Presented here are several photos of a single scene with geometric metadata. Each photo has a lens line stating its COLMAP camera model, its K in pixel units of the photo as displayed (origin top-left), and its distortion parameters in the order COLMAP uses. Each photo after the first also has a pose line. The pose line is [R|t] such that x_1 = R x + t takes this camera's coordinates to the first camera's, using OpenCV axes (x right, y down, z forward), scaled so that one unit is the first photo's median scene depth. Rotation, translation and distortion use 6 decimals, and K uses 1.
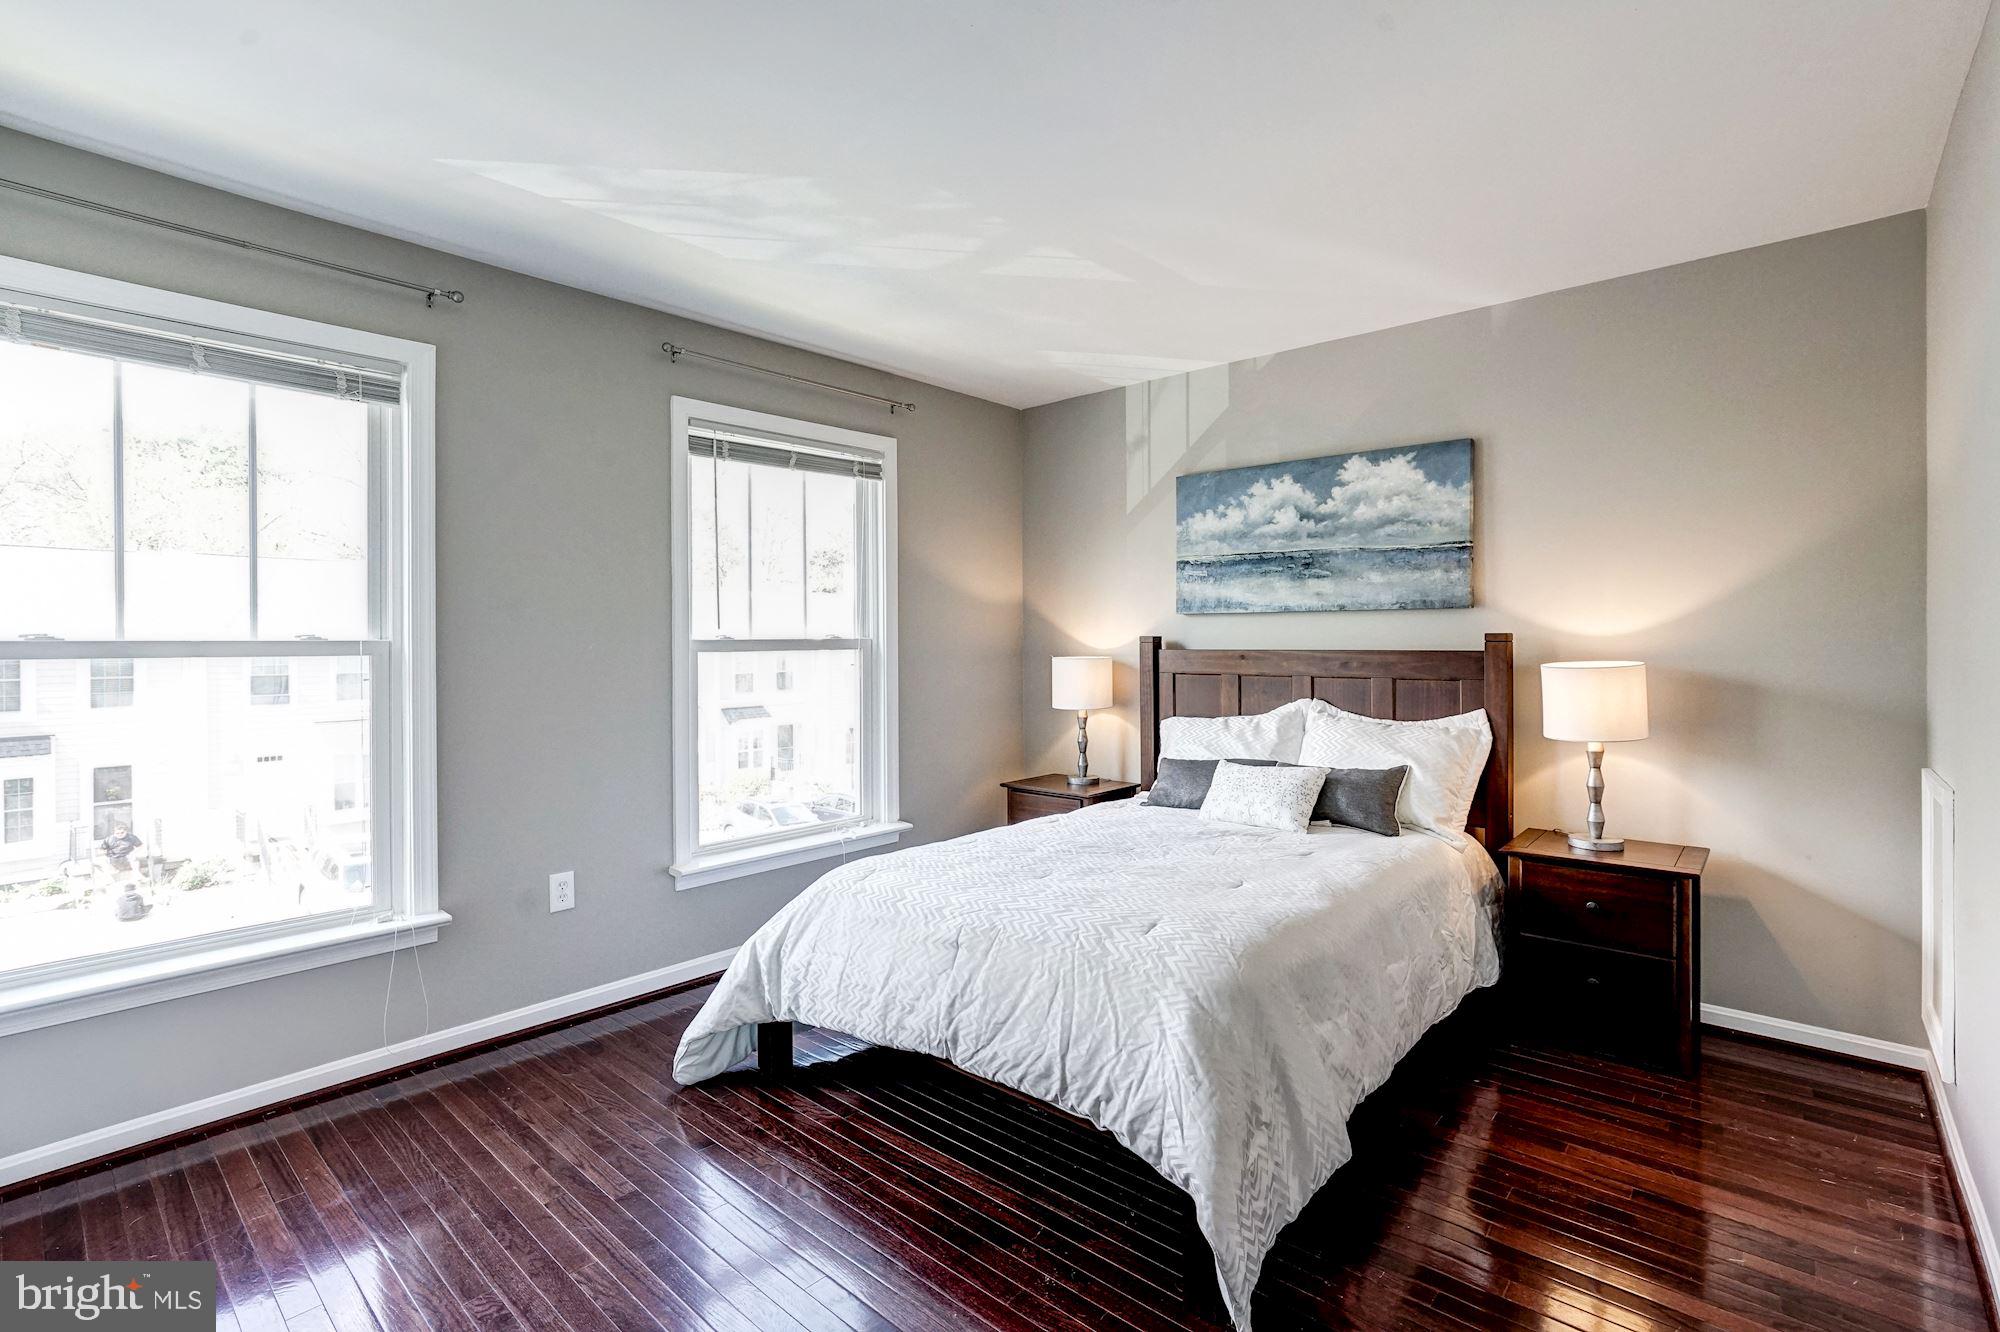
lens RADIAL K [[925.7, 0, 1008.1], [0, 925.7, 666.2], [0, 0, 1]] dist [-0.029110, 0.022689]
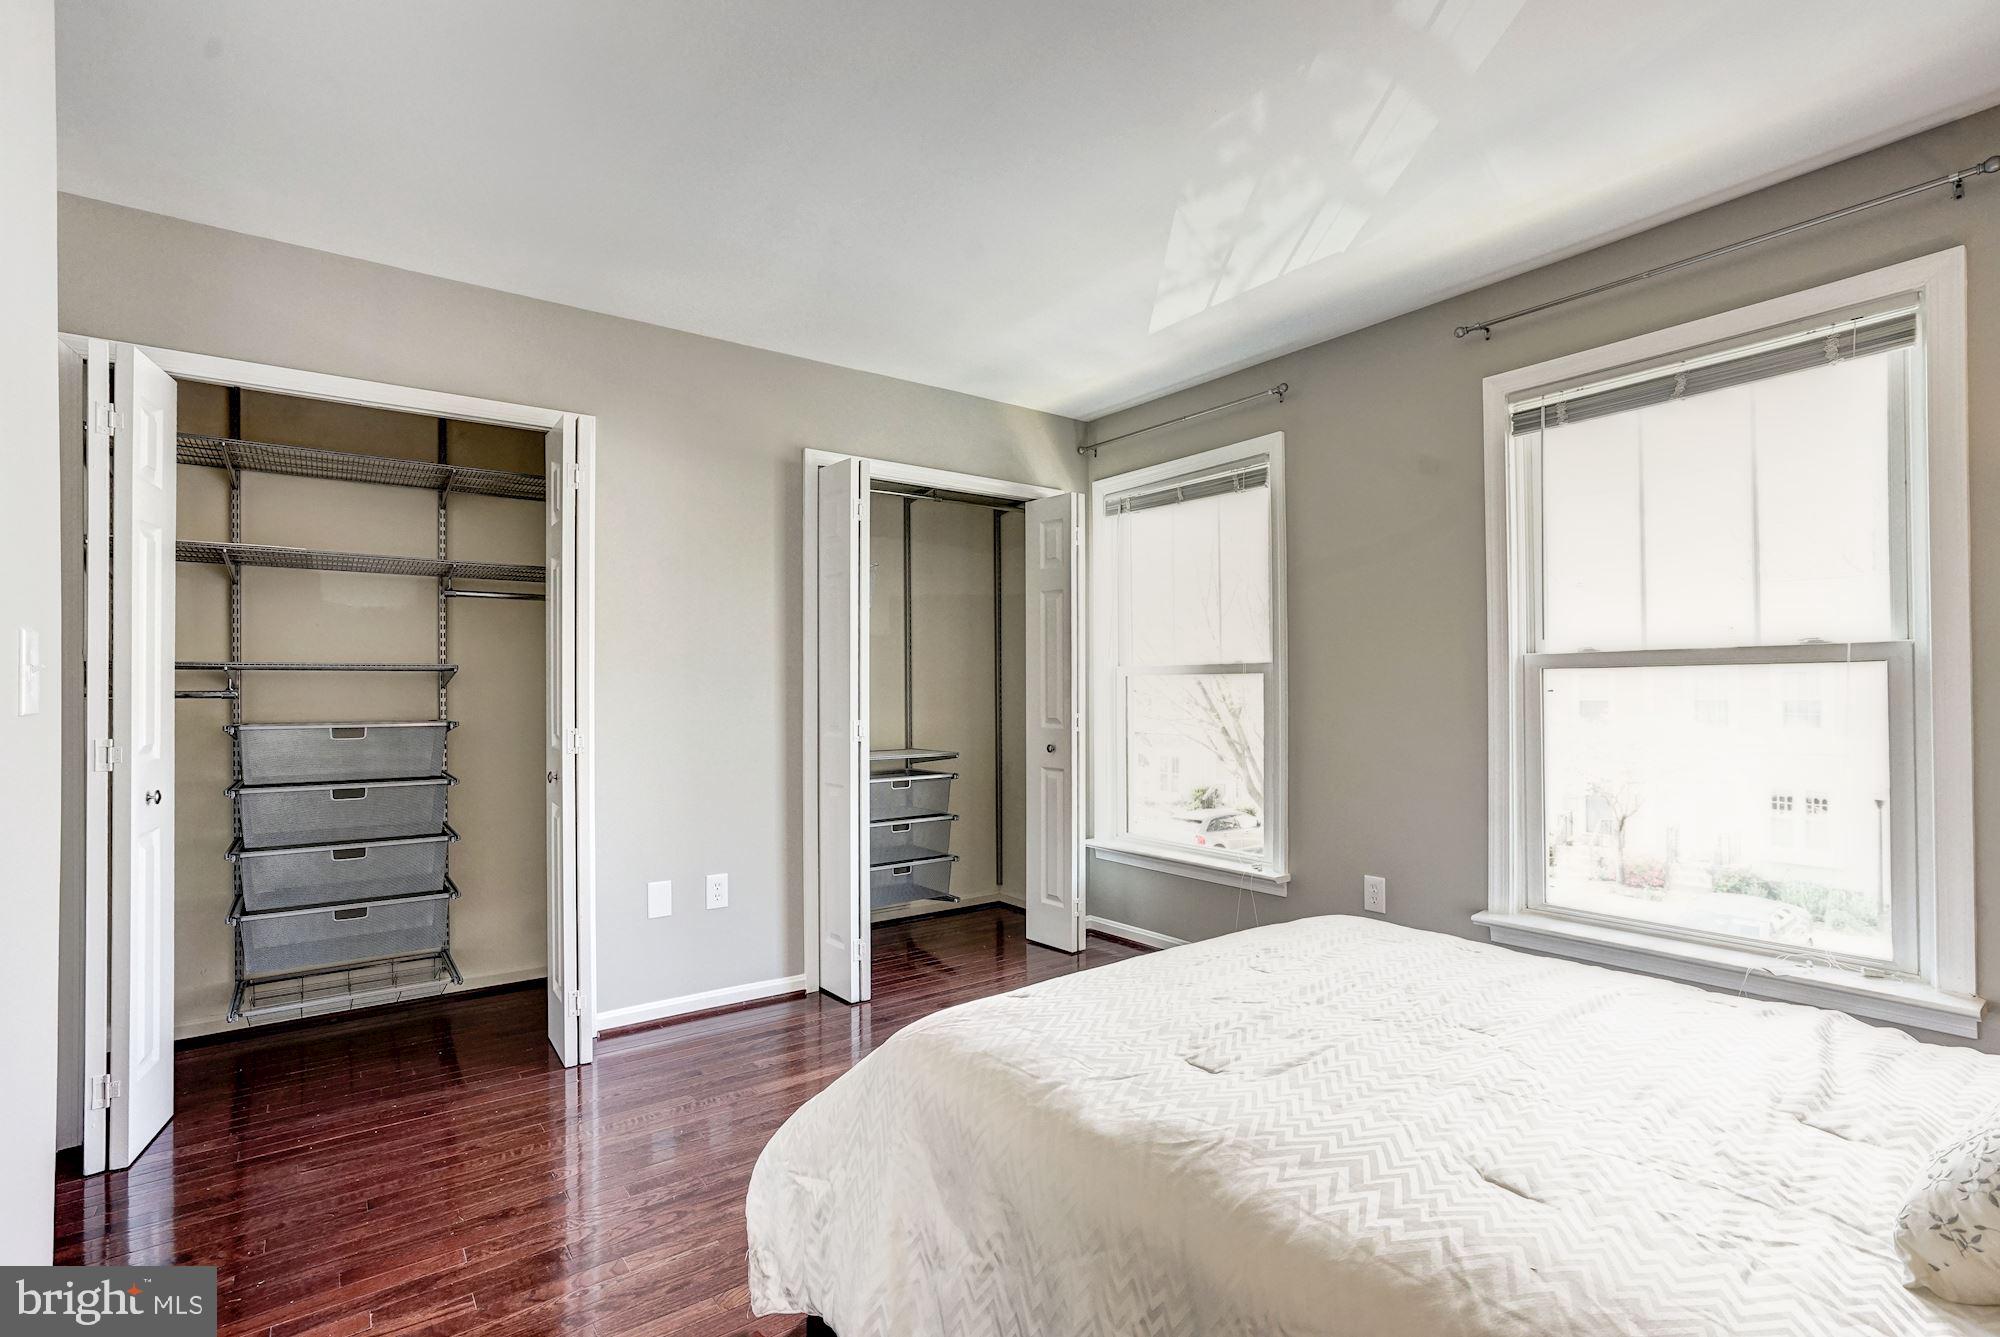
lens RADIAL K [[916.3, 0, 1011.8], [0, 916.3, 673.7], [0, 0, 1]] dist [-0.029797, 0.014241]
pose [[-0.165430, 0.006079, -0.986203, 0.549204], [0.003274, 0.999979, 0.005615, -0.018925], [0.986216, -0.002300, -0.165446, 0.682620]]
